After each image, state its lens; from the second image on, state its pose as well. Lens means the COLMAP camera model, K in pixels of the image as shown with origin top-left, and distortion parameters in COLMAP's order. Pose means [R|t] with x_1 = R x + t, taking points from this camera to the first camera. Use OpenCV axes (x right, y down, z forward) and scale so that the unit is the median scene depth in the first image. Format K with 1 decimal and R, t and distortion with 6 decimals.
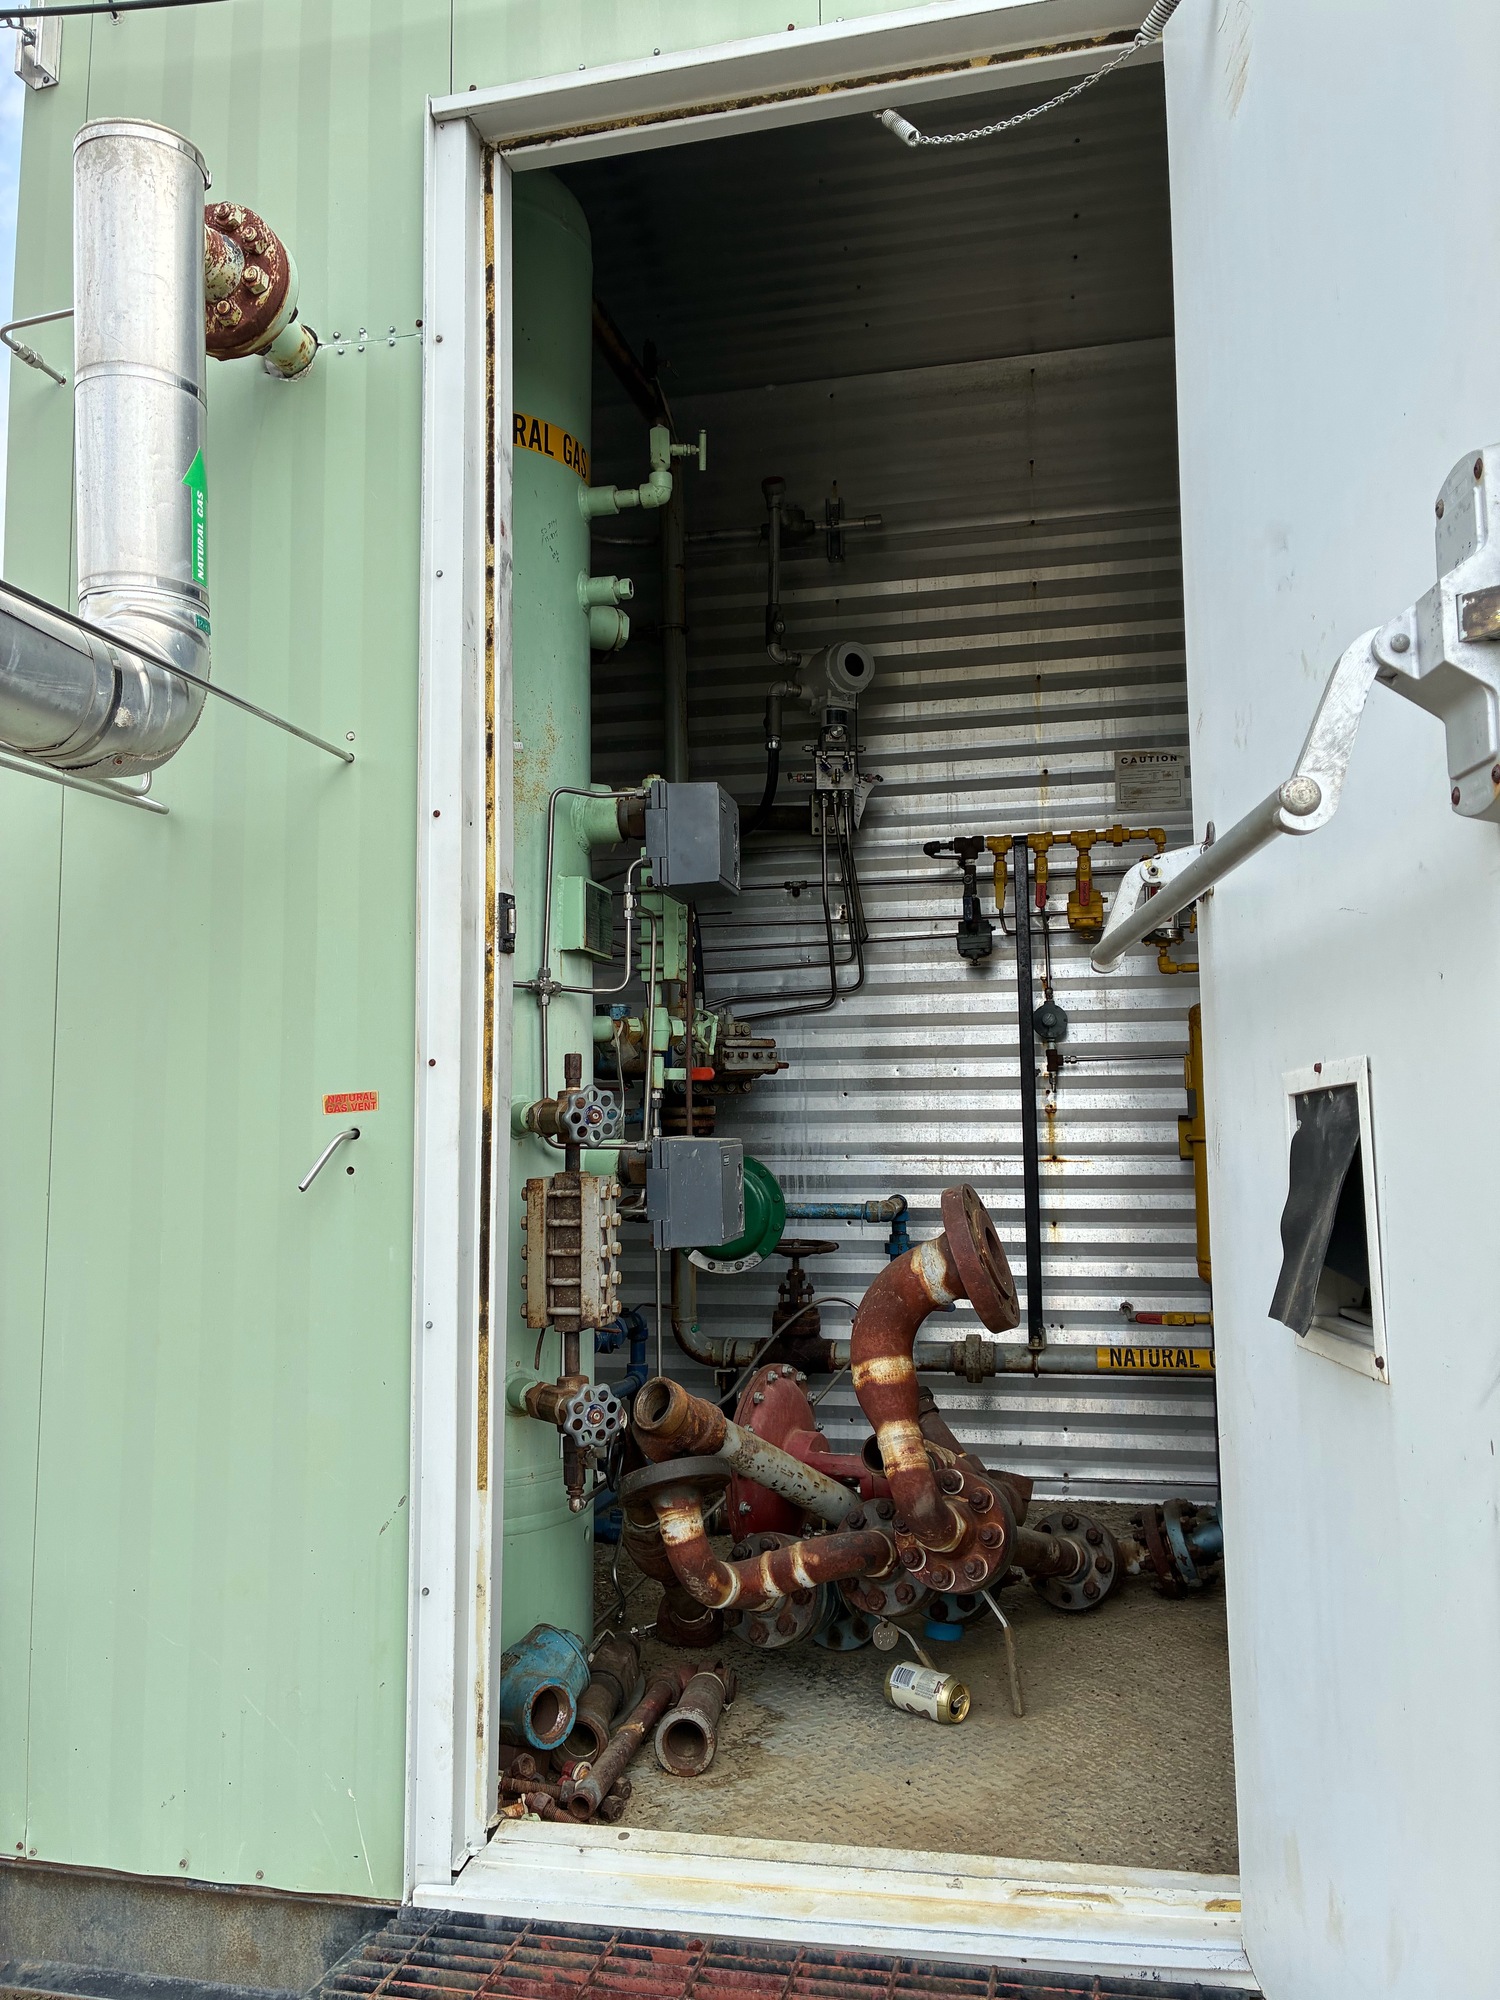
lens RADIAL K [[1557.9, 0, 750.0], [0, 1557.9, 1000.0], [0, 0, 1]] dist [0.084118, -0.143520]
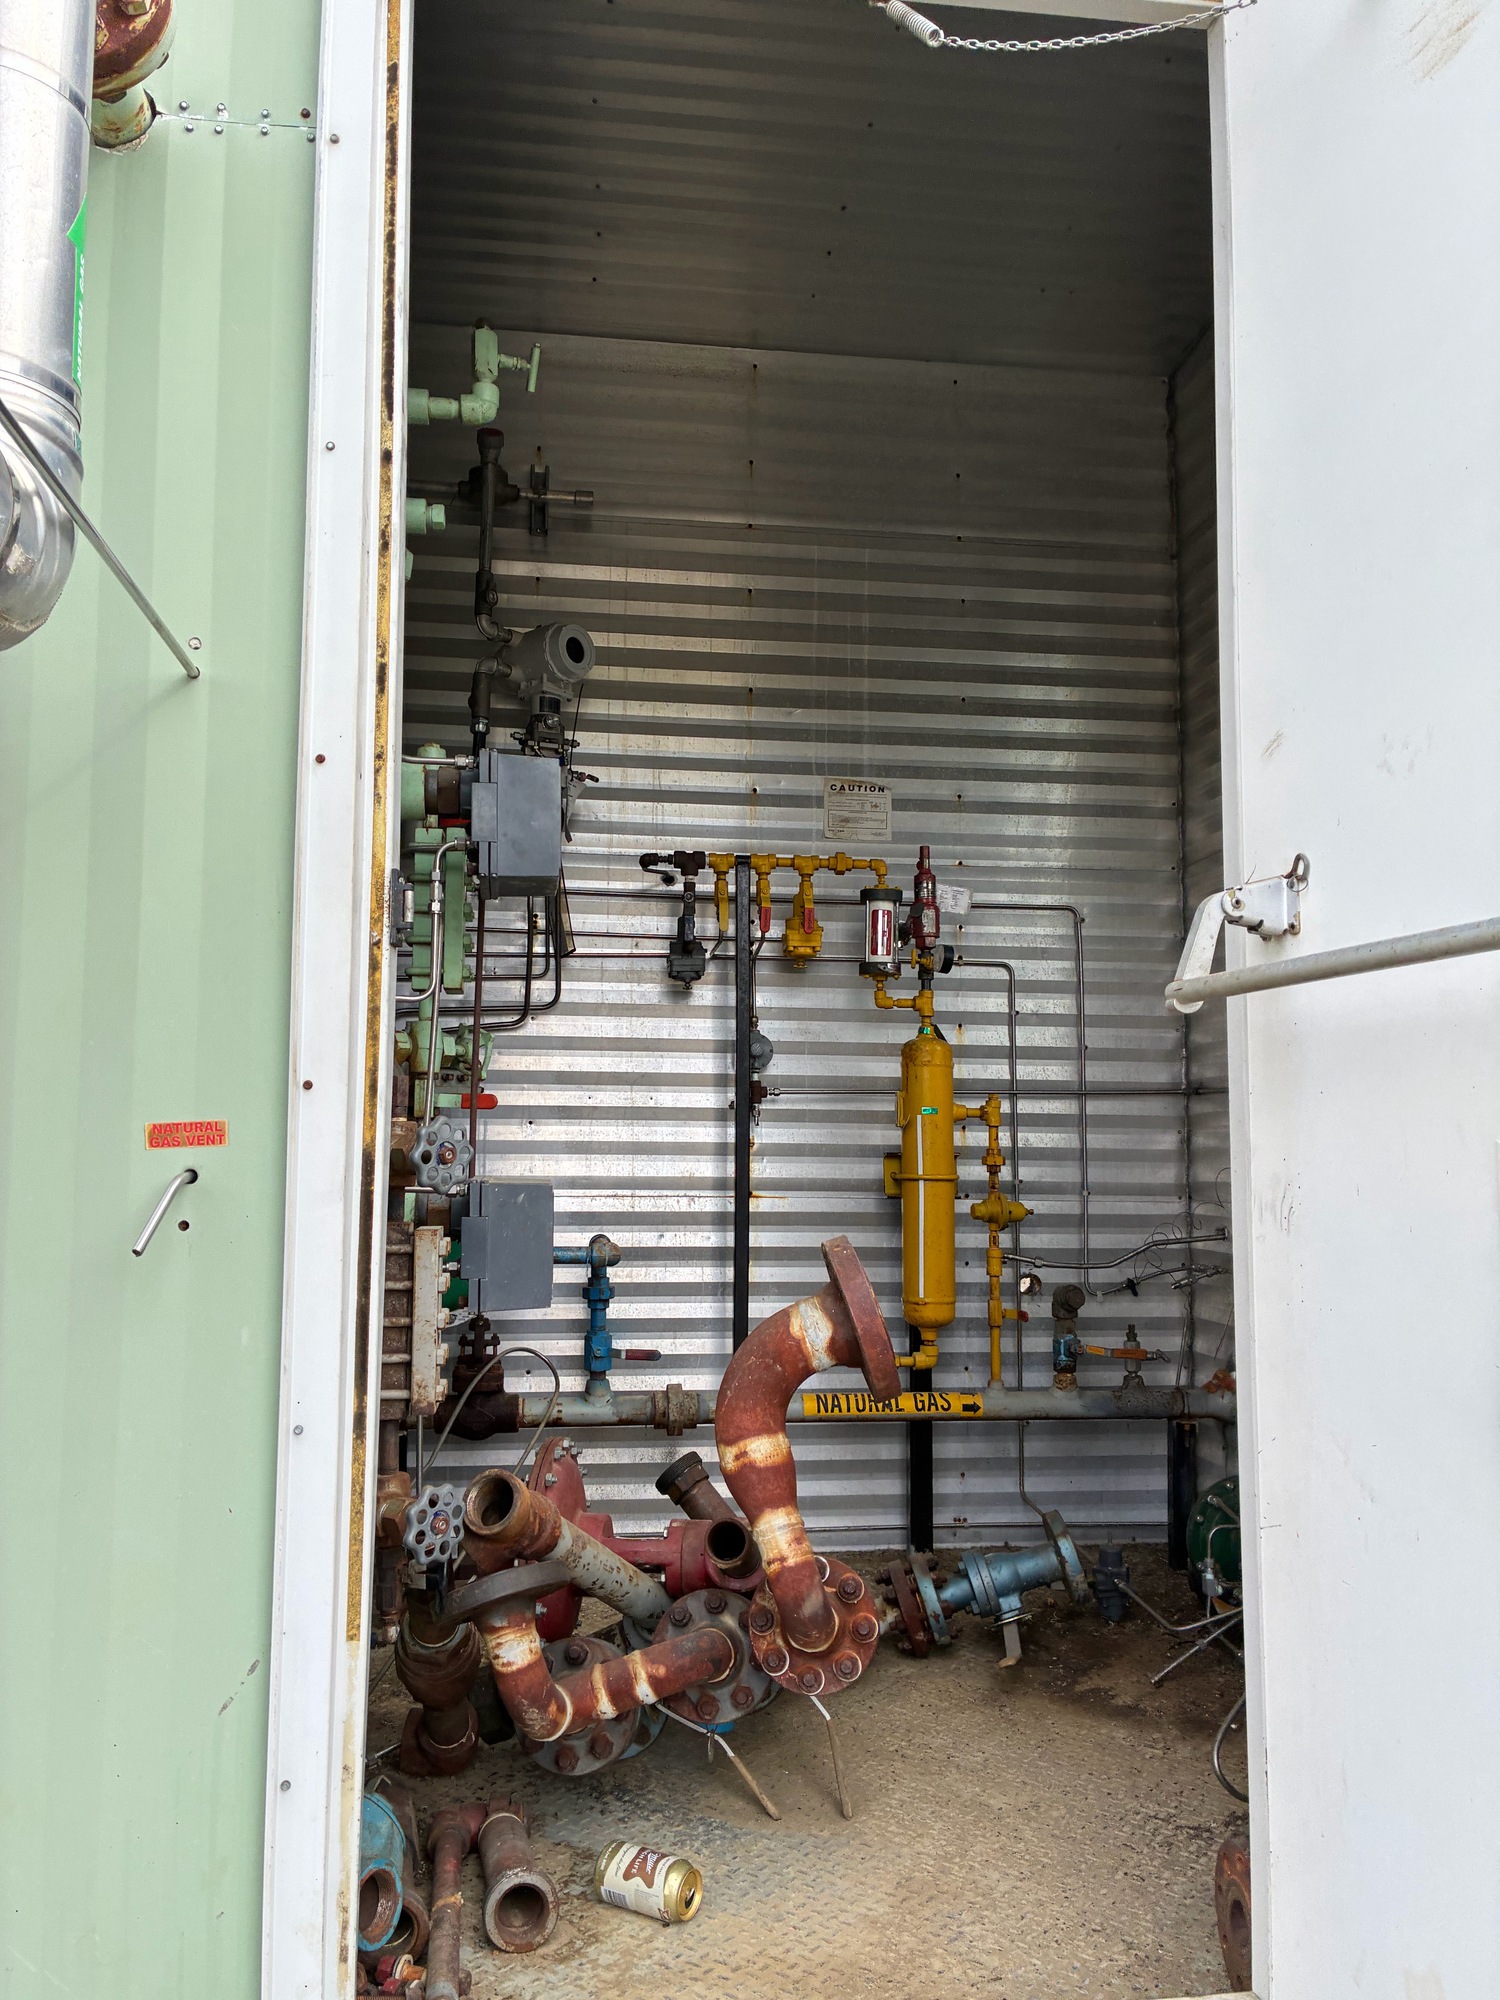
lens RADIAL K [[1548.2, 0, 746.6], [0, 1548.2, 1033.0], [0, 0, 1]] dist [0.070521, -0.088423]
pose [[0.938256, 0.045818, 0.342894, -0.142323], [-0.048854, 0.998806, 0.000216, 0.002304], [-0.342475, -0.016954, 0.939374, 0.116301]]
